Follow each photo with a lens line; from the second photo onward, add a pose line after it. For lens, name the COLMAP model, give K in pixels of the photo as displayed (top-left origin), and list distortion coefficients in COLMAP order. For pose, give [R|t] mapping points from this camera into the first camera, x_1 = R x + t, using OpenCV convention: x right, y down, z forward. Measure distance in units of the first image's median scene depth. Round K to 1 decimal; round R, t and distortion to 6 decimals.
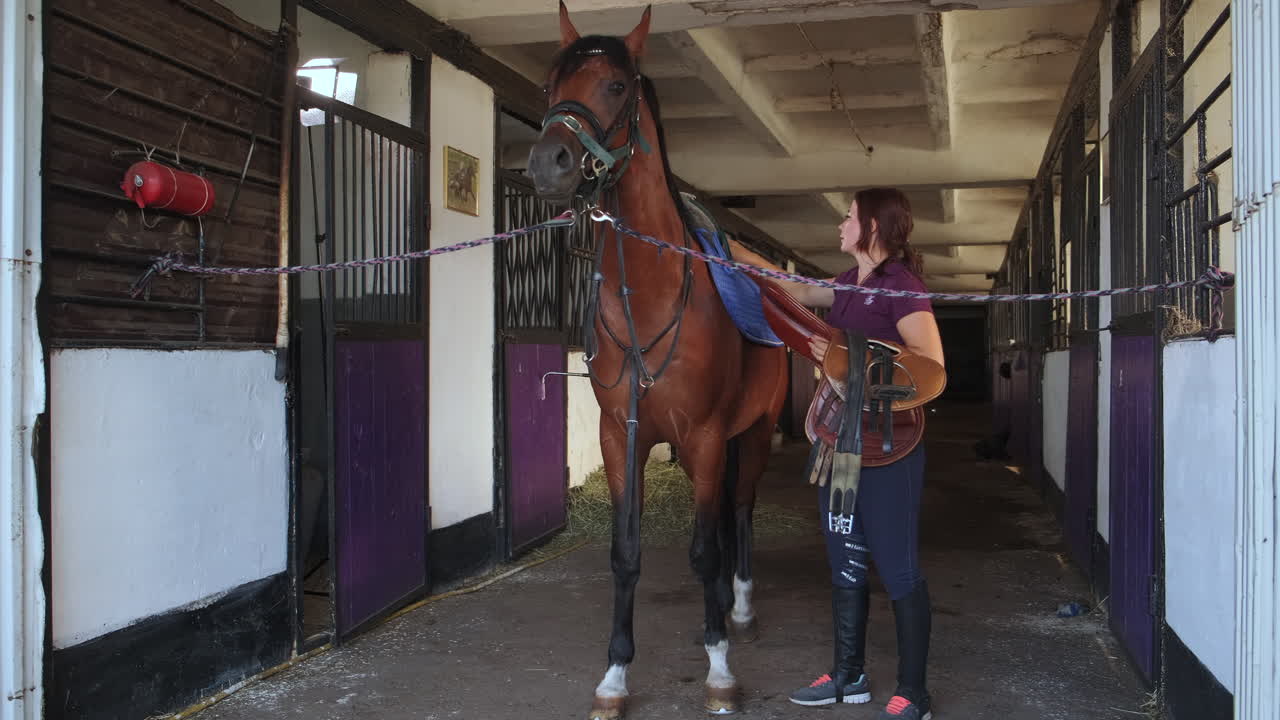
lens RADIAL K [[1182.2, 0, 655.9], [0, 1182.2, 365.7], [0, 0, 1]] dist [-0.029062, 0.007160]
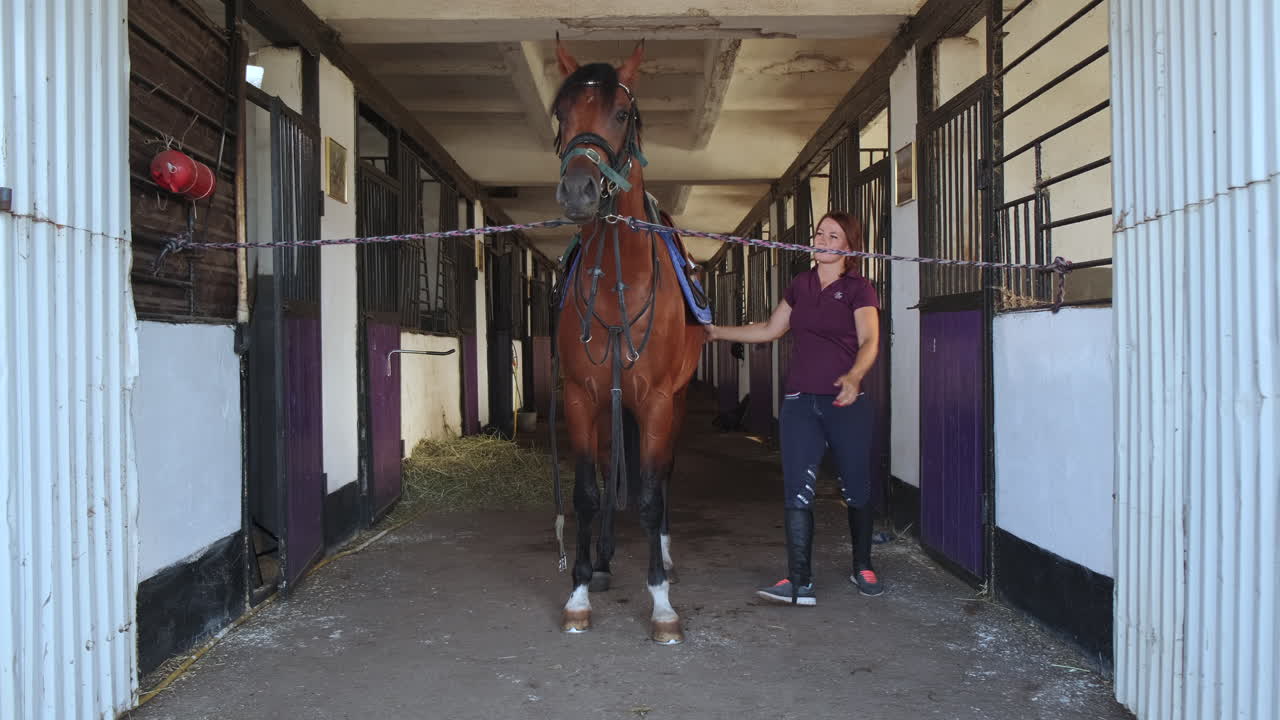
lens RADIAL K [[1184.1, 0, 640.0], [0, 1184.1, 360.0], [0, 0, 1]] dist [0.009381, 0.001533]
pose [[0.966606, -0.010746, 0.256043, -0.235040], [0.009512, 0.999936, 0.006059, 0.015342], [-0.256092, -0.003421, 0.966646, -0.144541]]
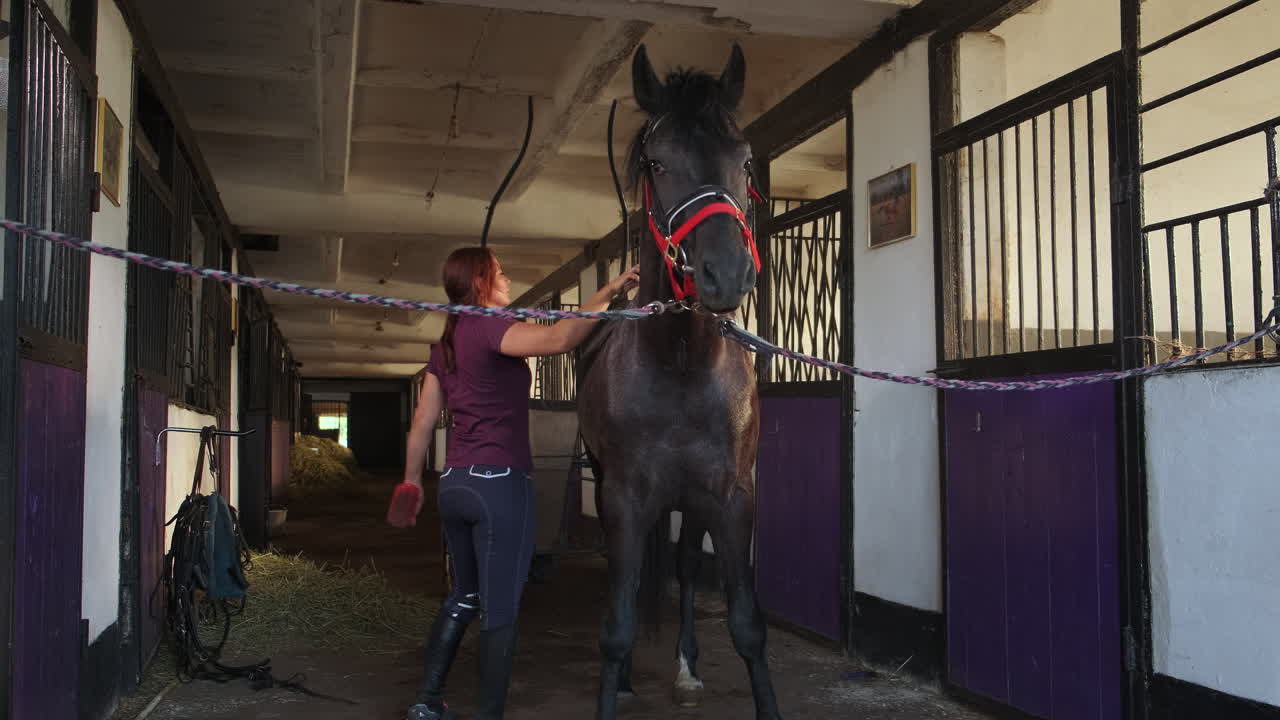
lens RADIAL K [[1182.2, 0, 655.9], [0, 1182.2, 365.7], [0, 0, 1]] dist [-0.029062, 0.007160]
pose [[0.865028, 0.027153, 0.500988, -0.309073], [0.006022, 0.997901, -0.064483, 0.025145], [-0.501687, 0.058797, 0.863049, 0.313324]]
